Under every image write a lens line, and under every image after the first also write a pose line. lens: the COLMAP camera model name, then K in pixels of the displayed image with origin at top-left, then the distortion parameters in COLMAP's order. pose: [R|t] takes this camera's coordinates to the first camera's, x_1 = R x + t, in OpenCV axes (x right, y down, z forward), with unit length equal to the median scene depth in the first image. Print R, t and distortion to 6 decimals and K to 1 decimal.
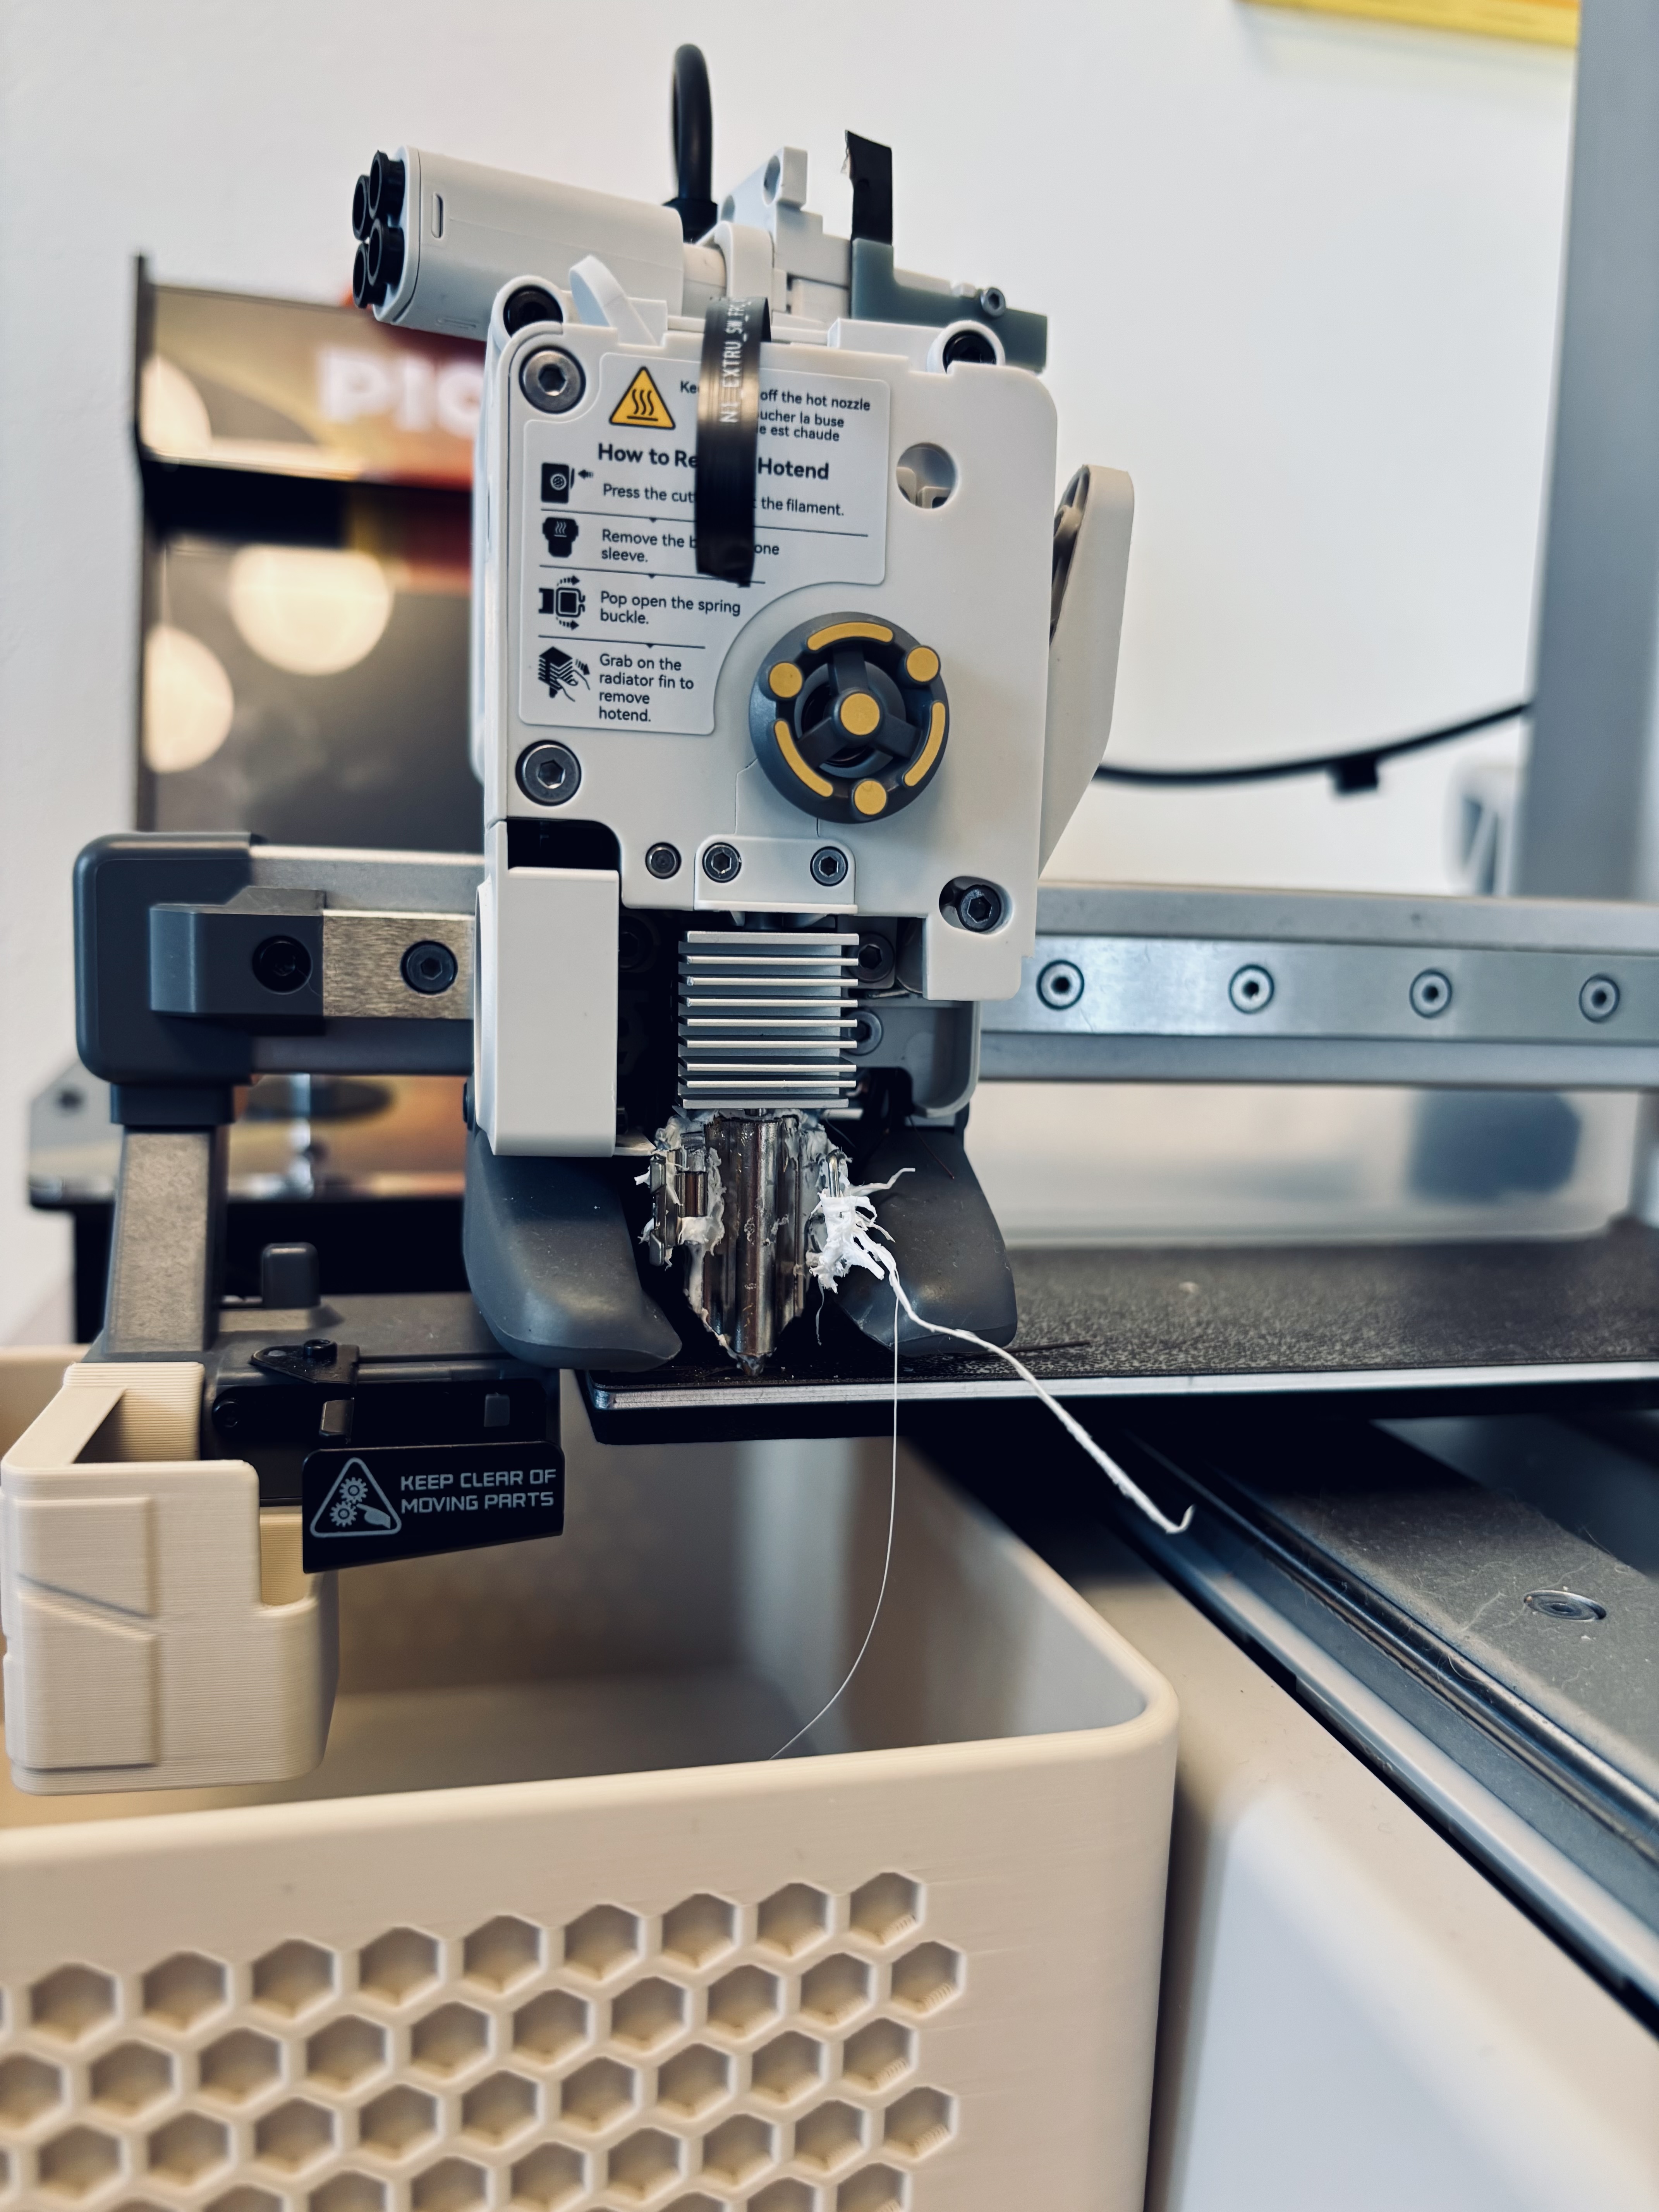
lens RADIAL K [[1697.6, 0, 826.5], [0, 1697.6, 1105.7], [0, 0, 1]] dist [0.001589, -0.000598]
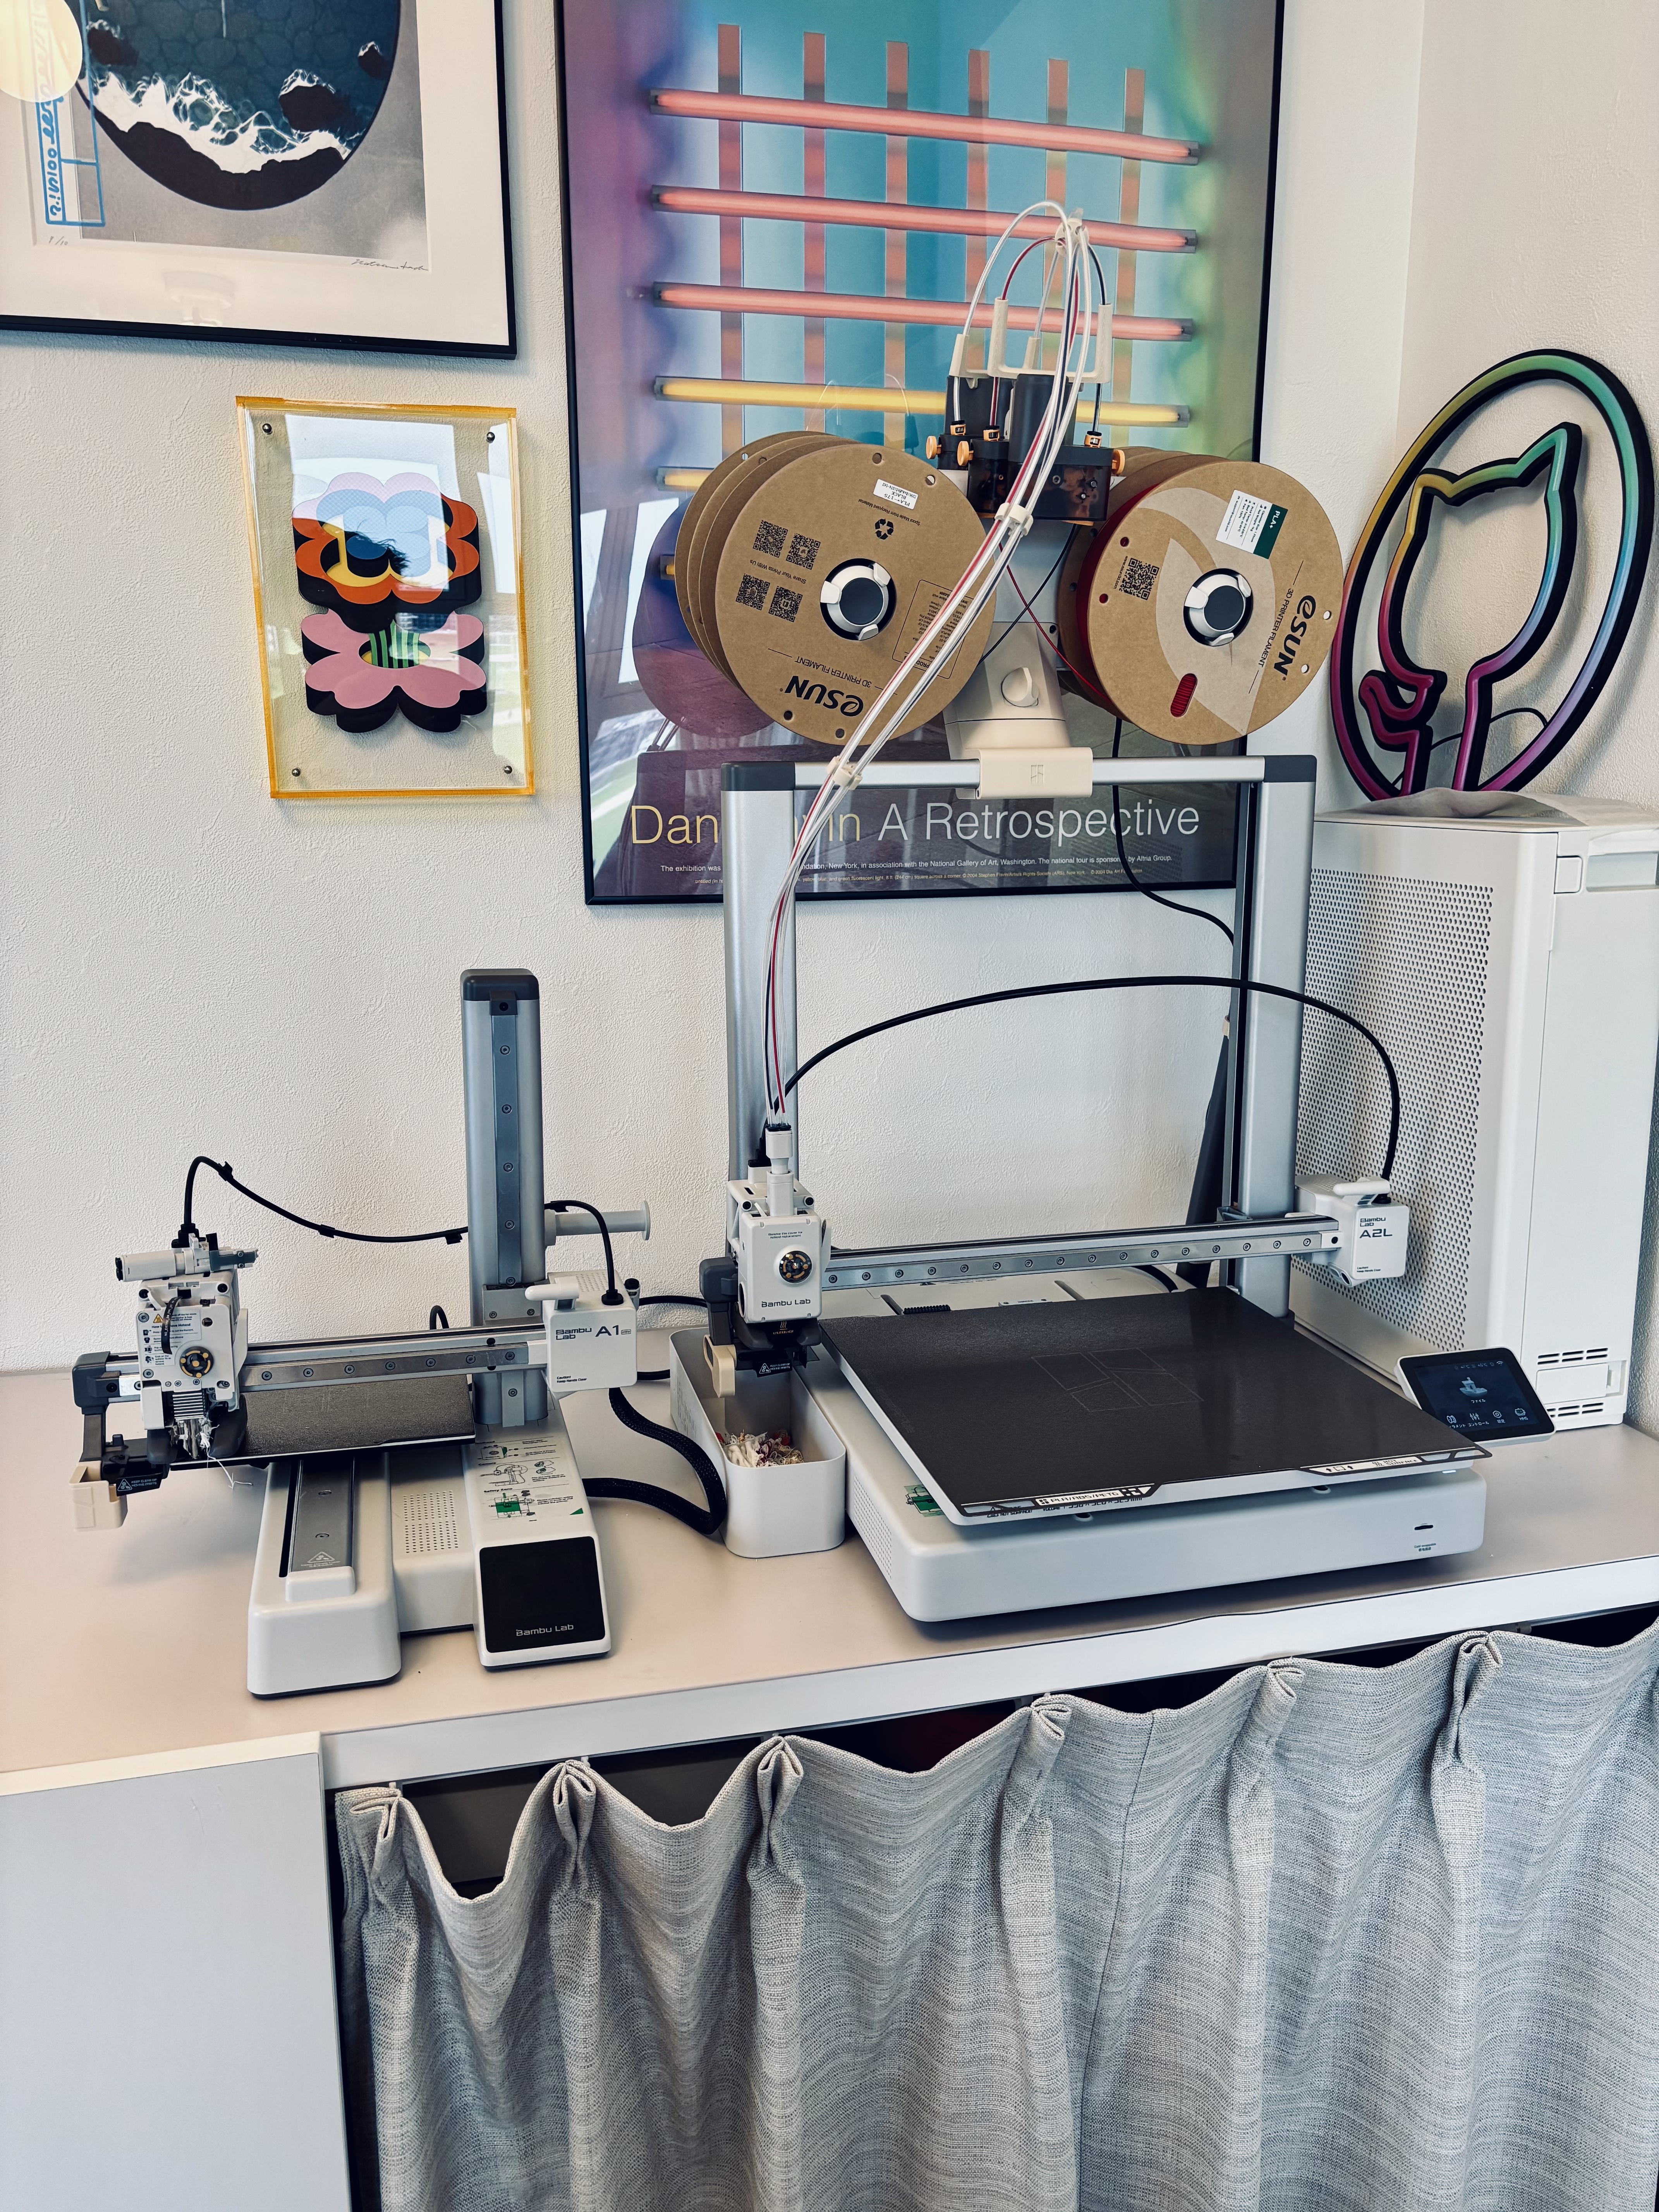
lens RADIAL K [[1697.6, 0, 830.8], [0, 1697.6, 1107.4], [0, 0, 1]] dist [0.001589, -0.000598]
pose [[0.998827, -0.032805, 0.035627, 2.192035], [0.029832, 0.996268, 0.080993, -1.620157], [-0.038151, -0.079835, 0.996078, -5.354968]]
